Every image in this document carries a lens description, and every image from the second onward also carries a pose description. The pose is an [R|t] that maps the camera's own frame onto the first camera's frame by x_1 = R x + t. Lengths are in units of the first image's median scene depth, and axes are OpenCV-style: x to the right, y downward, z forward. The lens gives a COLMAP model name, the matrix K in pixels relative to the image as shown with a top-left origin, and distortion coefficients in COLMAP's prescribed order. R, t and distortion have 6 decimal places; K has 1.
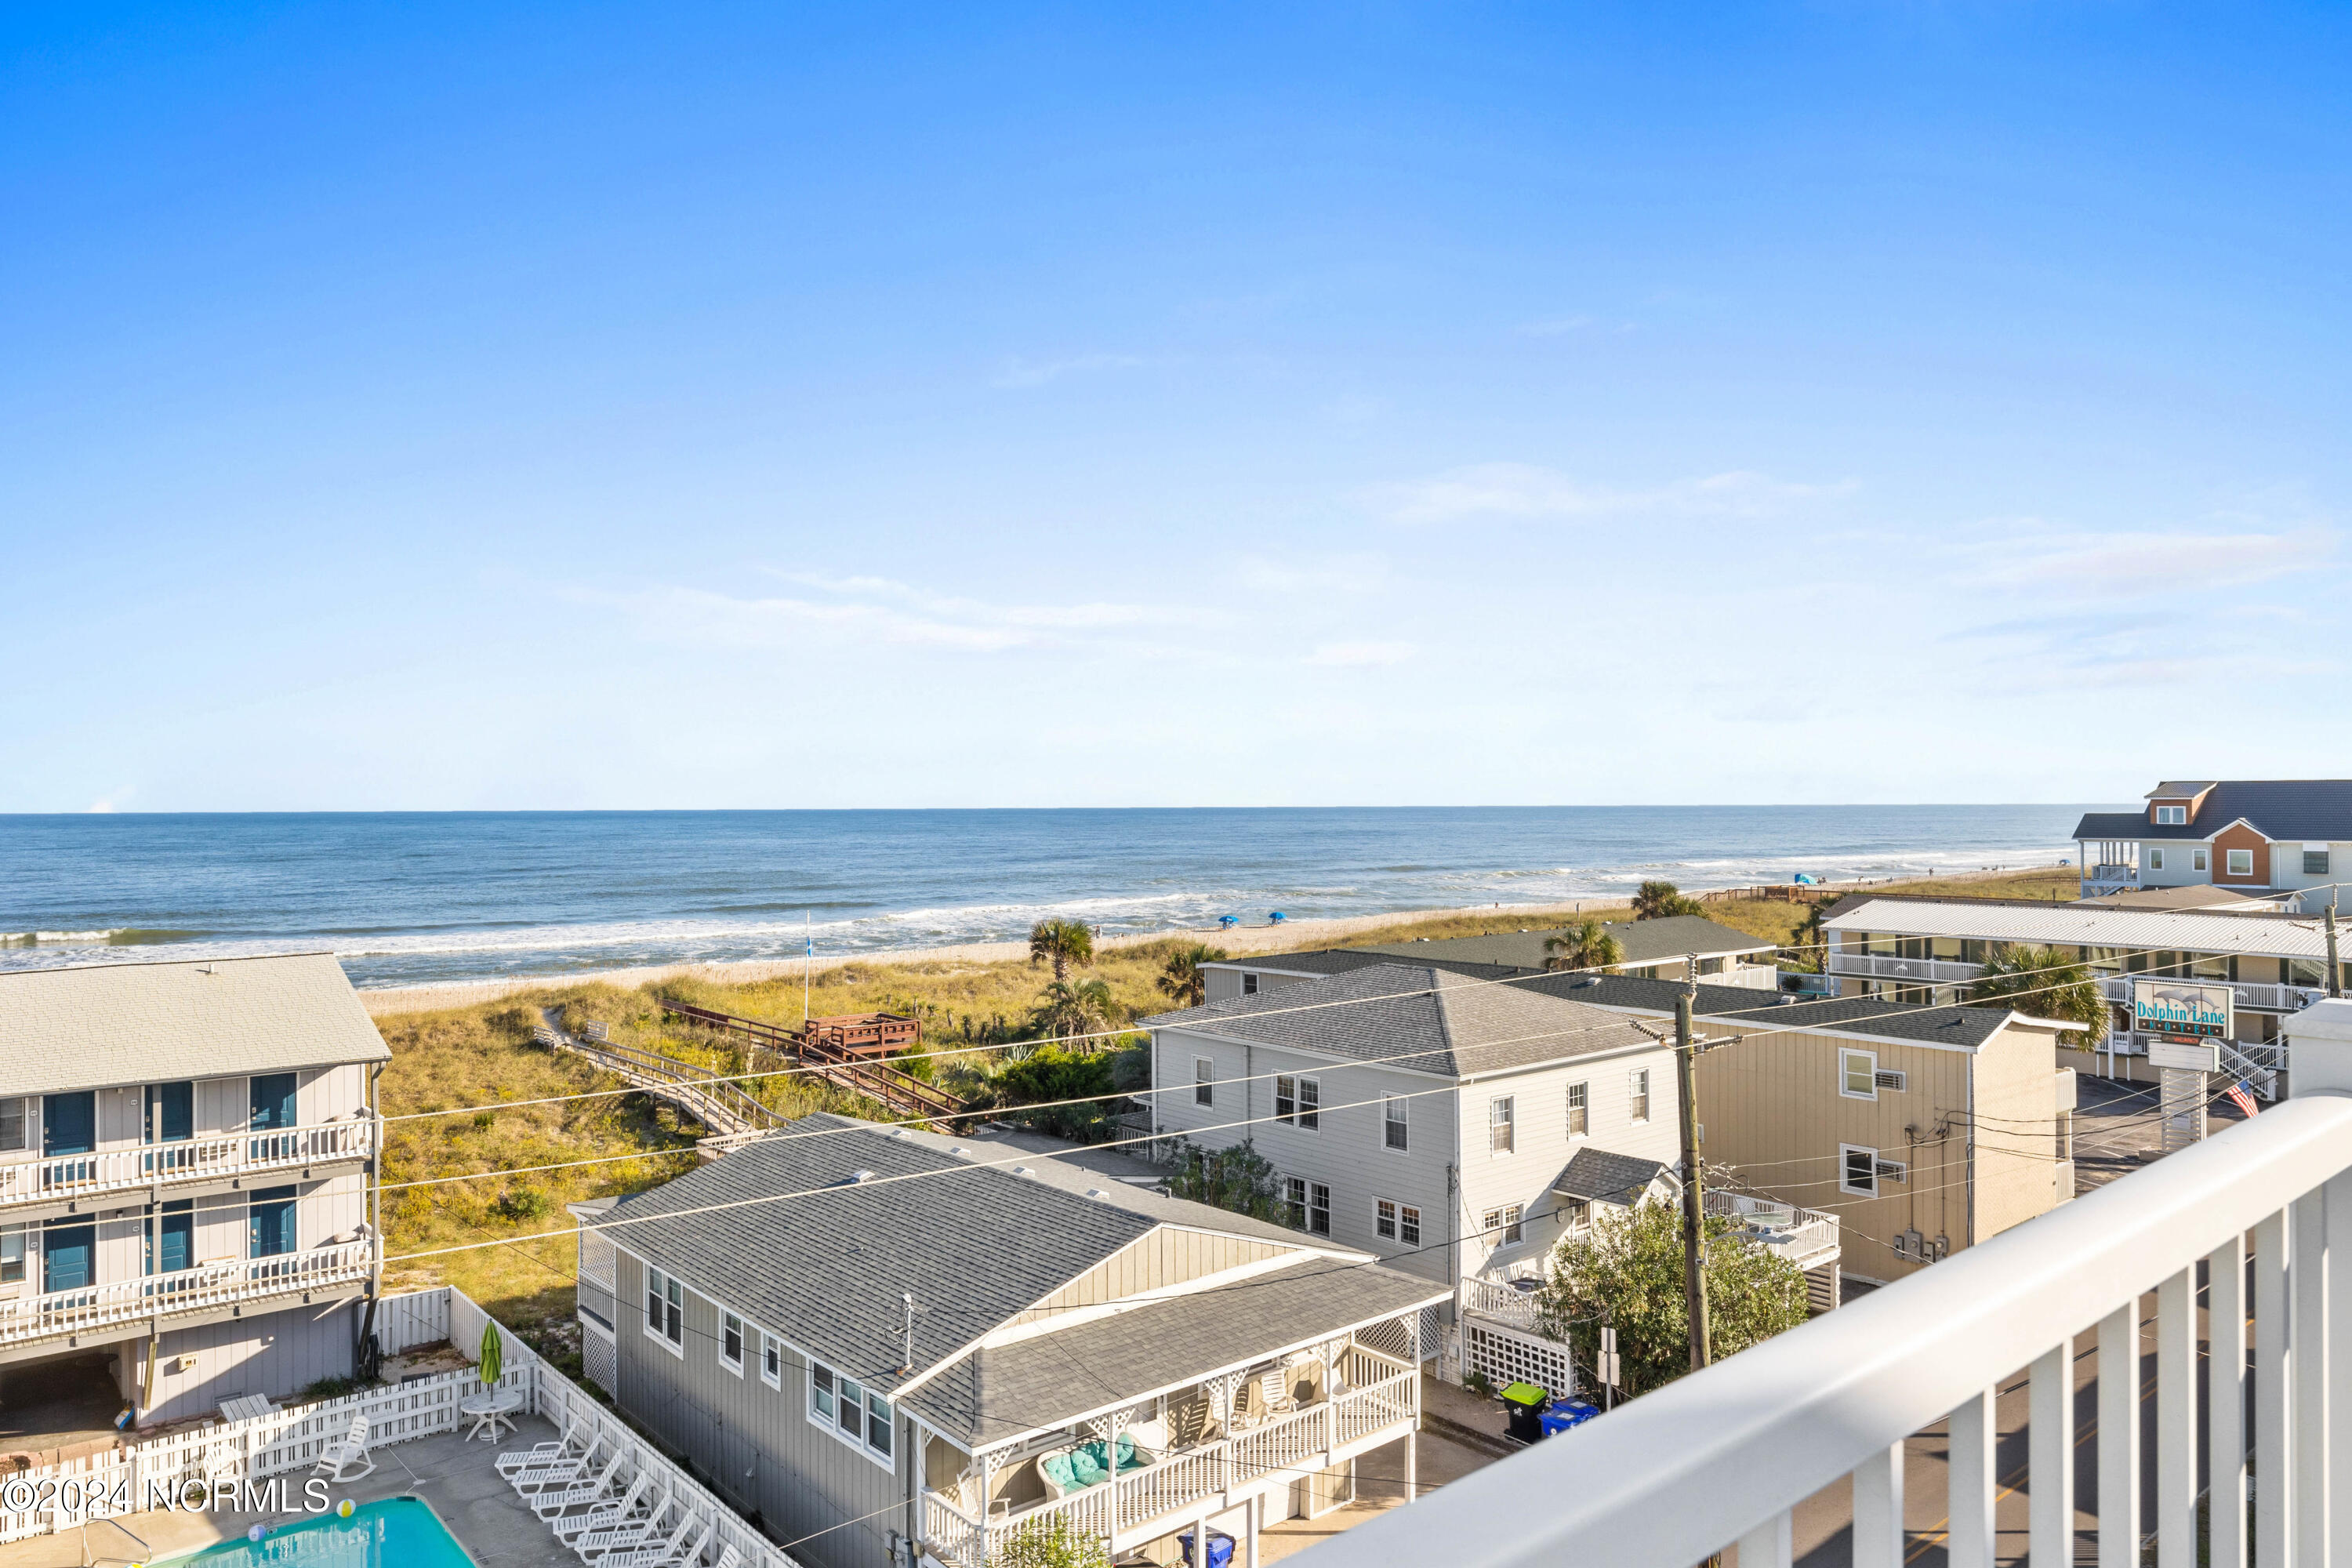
lens RADIAL K [[1557.7, 0, 1176.0], [0, 1557.7, 784.0], [0, 0, 1]] dist [0.008757, -0.003653]
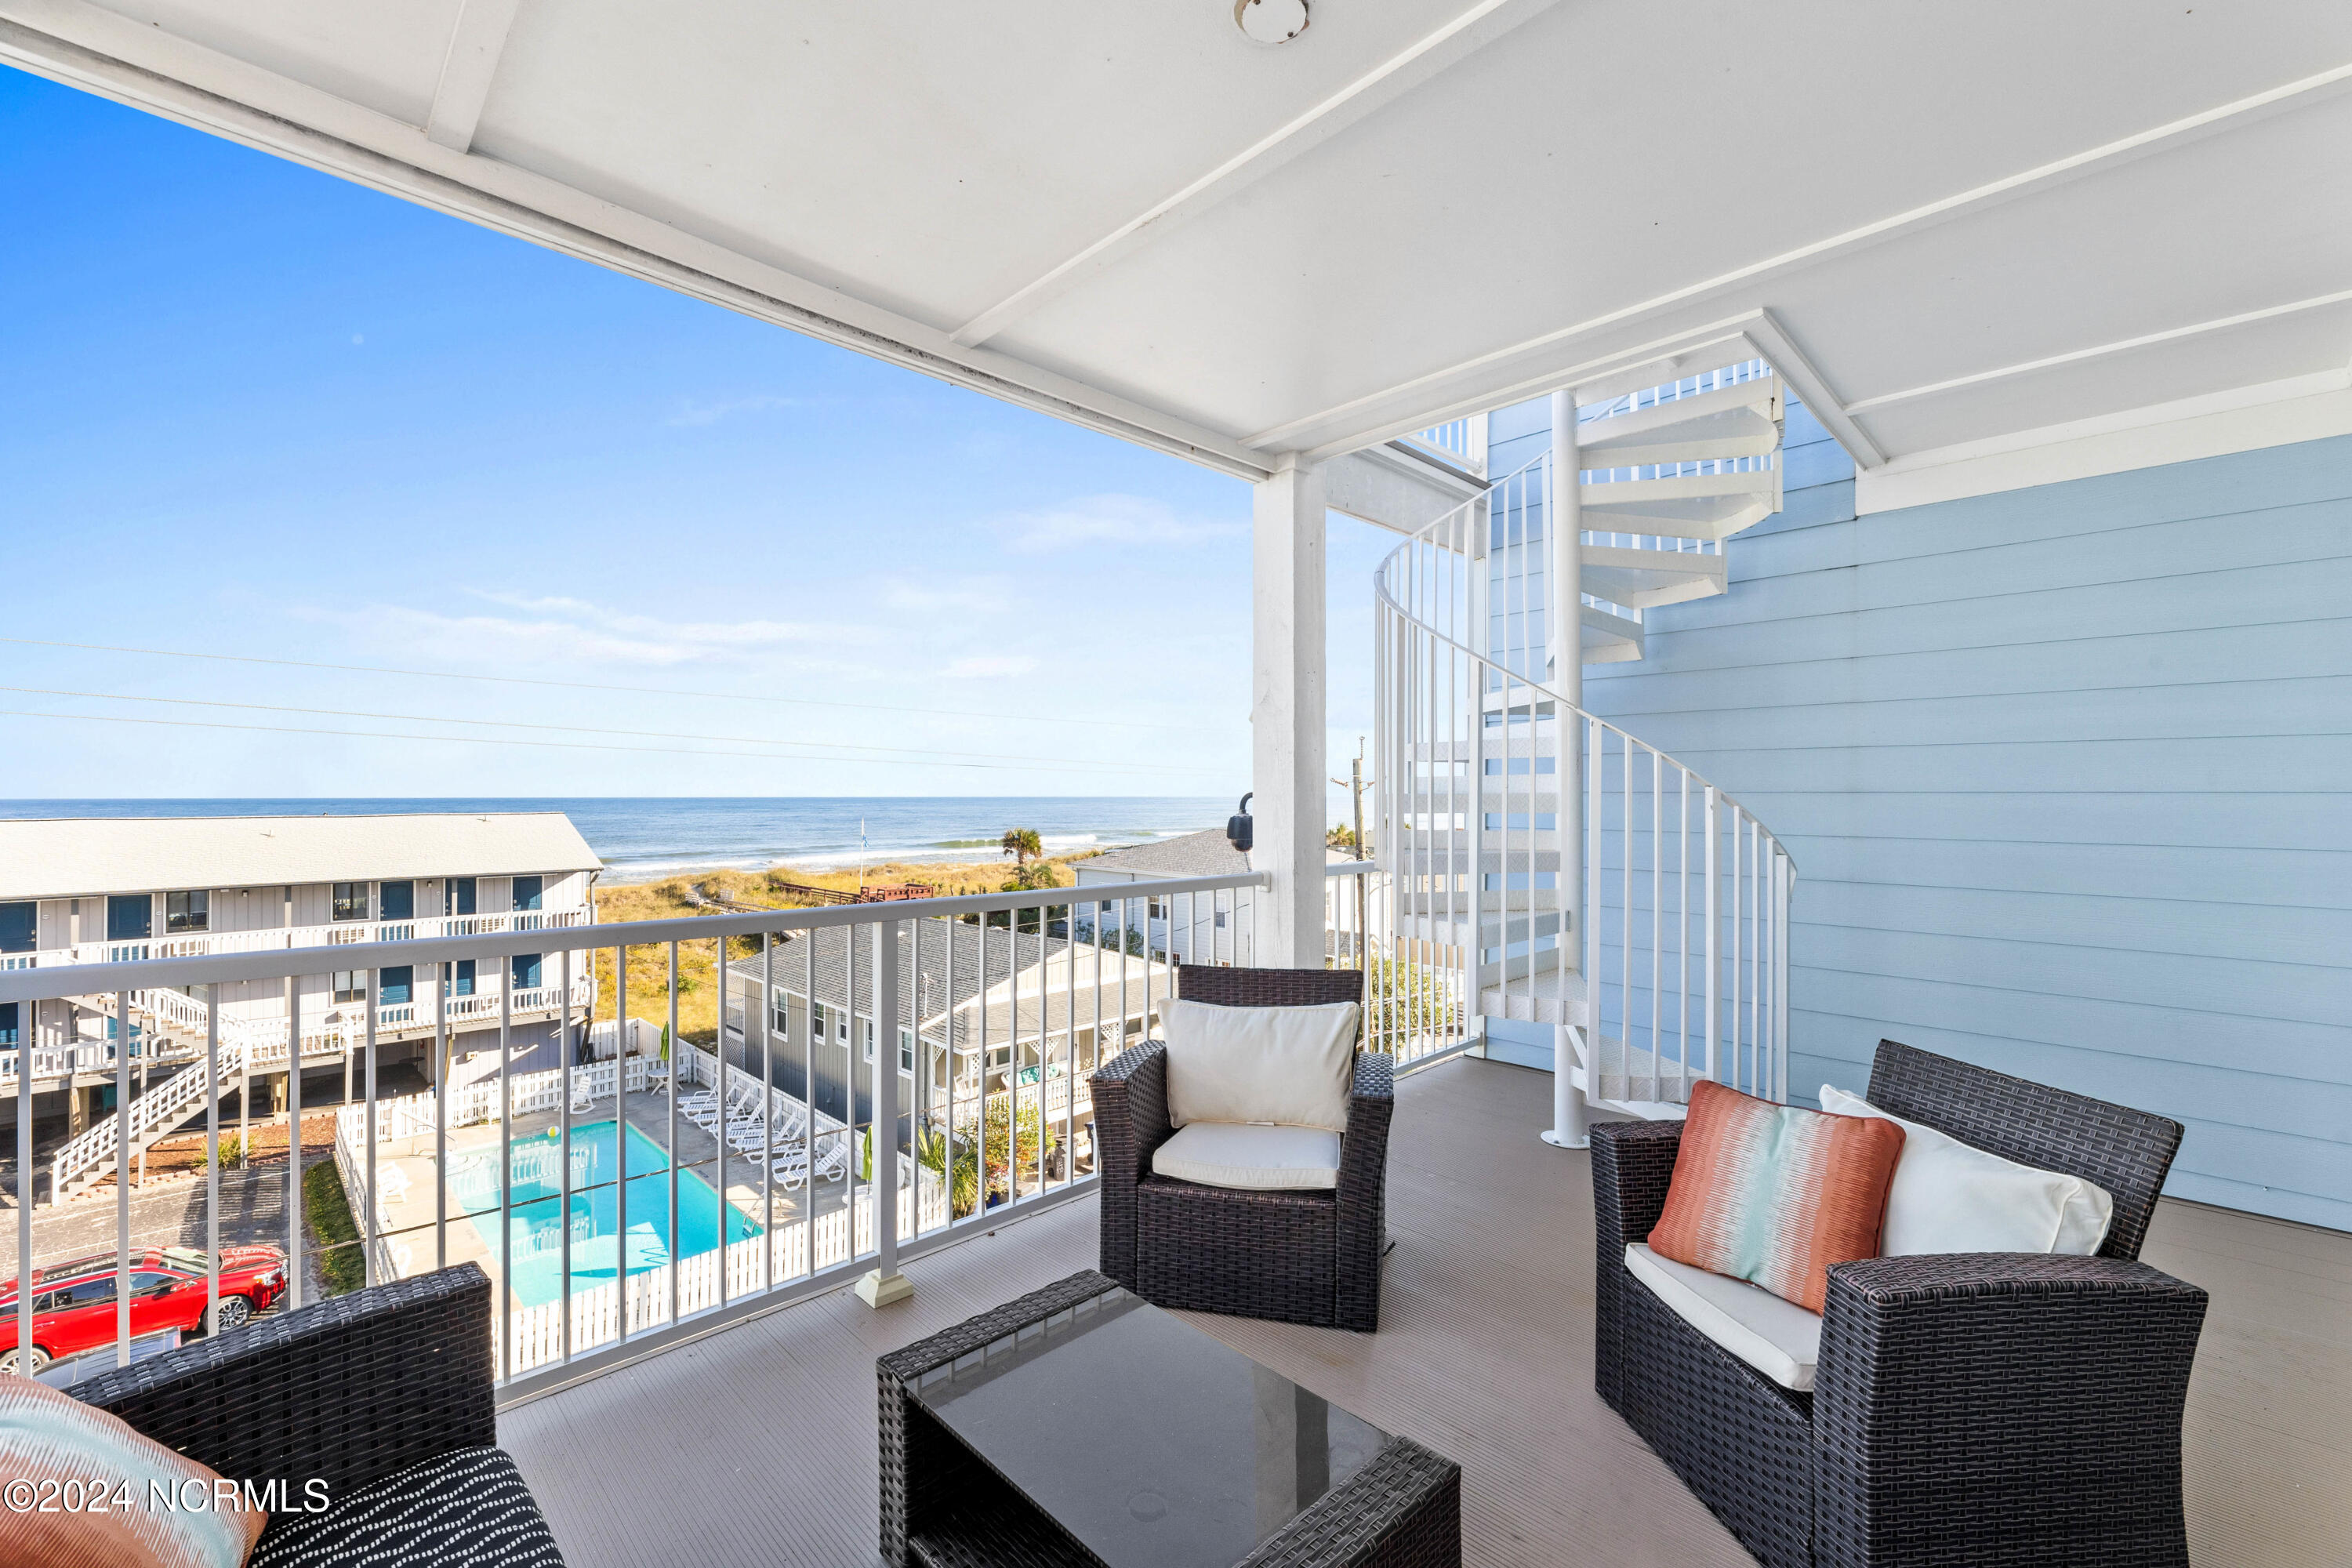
lens RADIAL K [[980.7, 0, 1176.0], [0, 980.7, 784.0], [0, 0, 1]] dist [-0.002373, 0.000230]
pose [[0.996862, 0.006994, 0.078849, 0.011277], [-0.007427, 0.999959, 0.005199, 0.081201], [-0.078810, -0.005768, 0.996873, -0.065876]]
